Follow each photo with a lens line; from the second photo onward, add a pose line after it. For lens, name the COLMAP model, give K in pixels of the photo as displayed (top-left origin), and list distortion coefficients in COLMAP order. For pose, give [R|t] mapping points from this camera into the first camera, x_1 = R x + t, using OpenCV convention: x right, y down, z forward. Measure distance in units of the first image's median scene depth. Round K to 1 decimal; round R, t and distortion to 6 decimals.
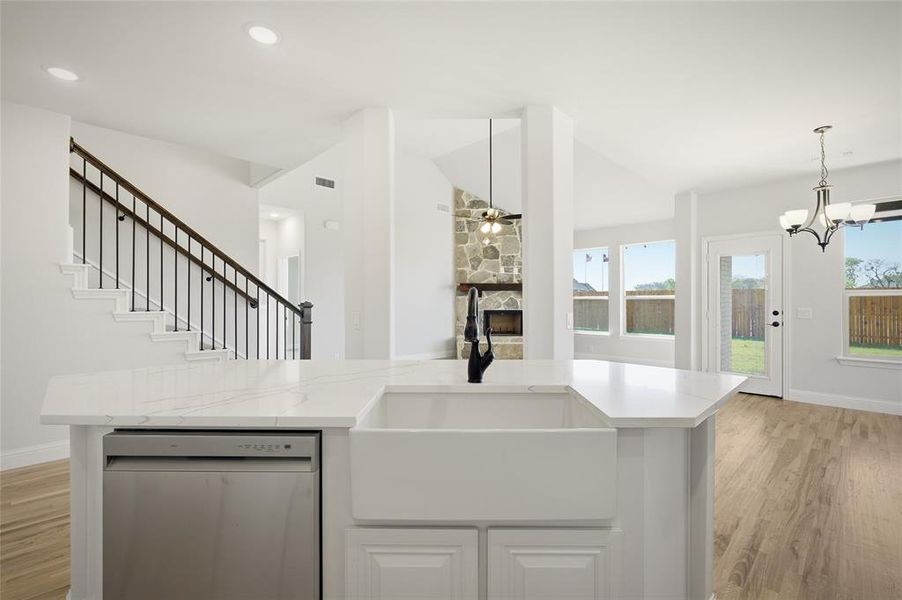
lens RADIAL K [[398.5, 0, 453.7], [0, 398.5, 301.9], [0, 0, 1]] dist [-0.005332, 0.001536]
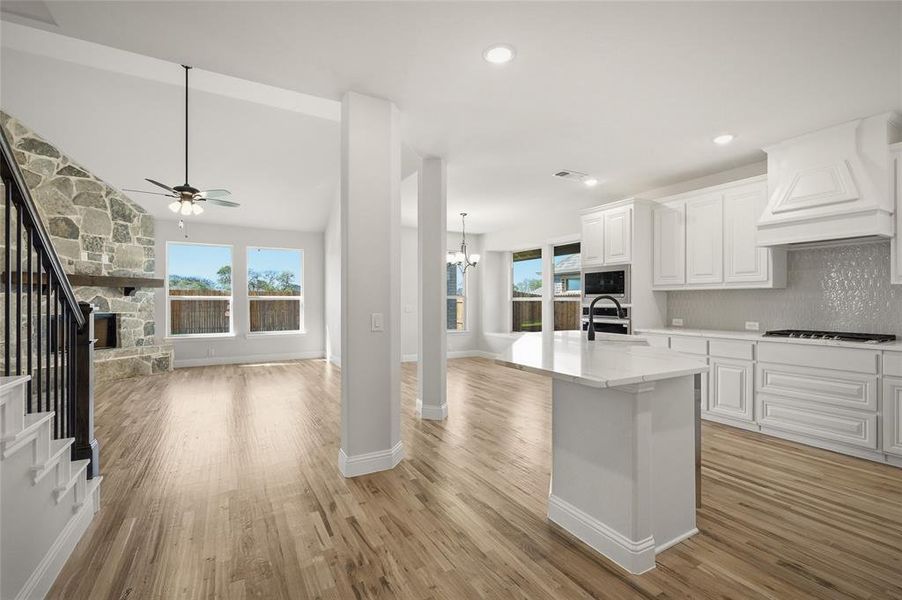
lens RADIAL K [[398.5, 0, 454.1], [0, 398.5, 302.6], [0, 0, 1]] dist [-0.005332, 0.001536]
pose [[0.258443, 0.001531, 0.966025, -0.802490], [0.001109, 0.999998, -0.001882, 0.006401], [-0.966026, 0.001558, 0.258440, 0.429870]]
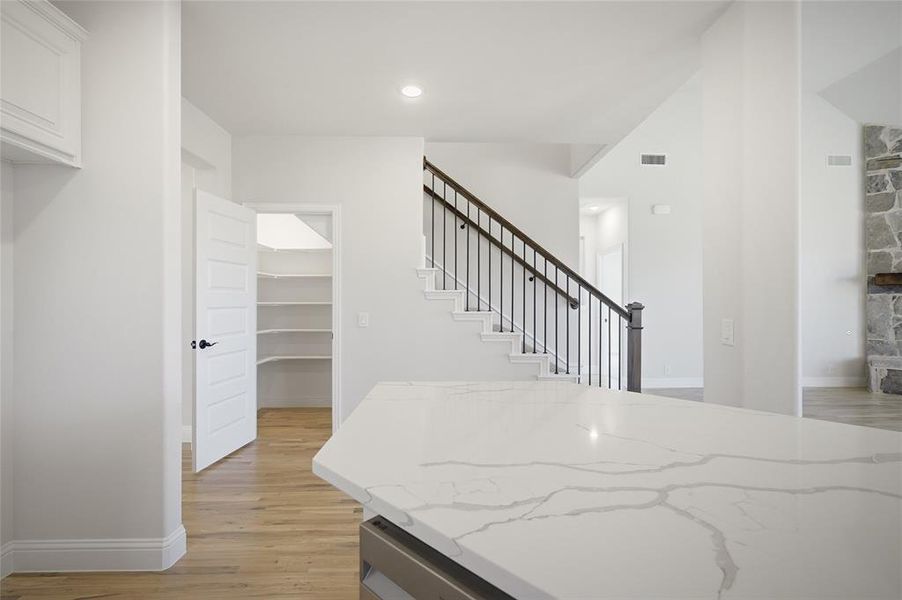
lens RADIAL K [[398.5, 0, 452.8], [0, 398.5, 302.3], [0, 0, 1]] dist [-0.005332, 0.001536]
pose [[0.728616, 0.003396, -0.684914, -0.087798], [-0.002106, 0.999994, 0.002717, -0.001746], [0.684919, -0.000537, 0.728619, 0.158933]]
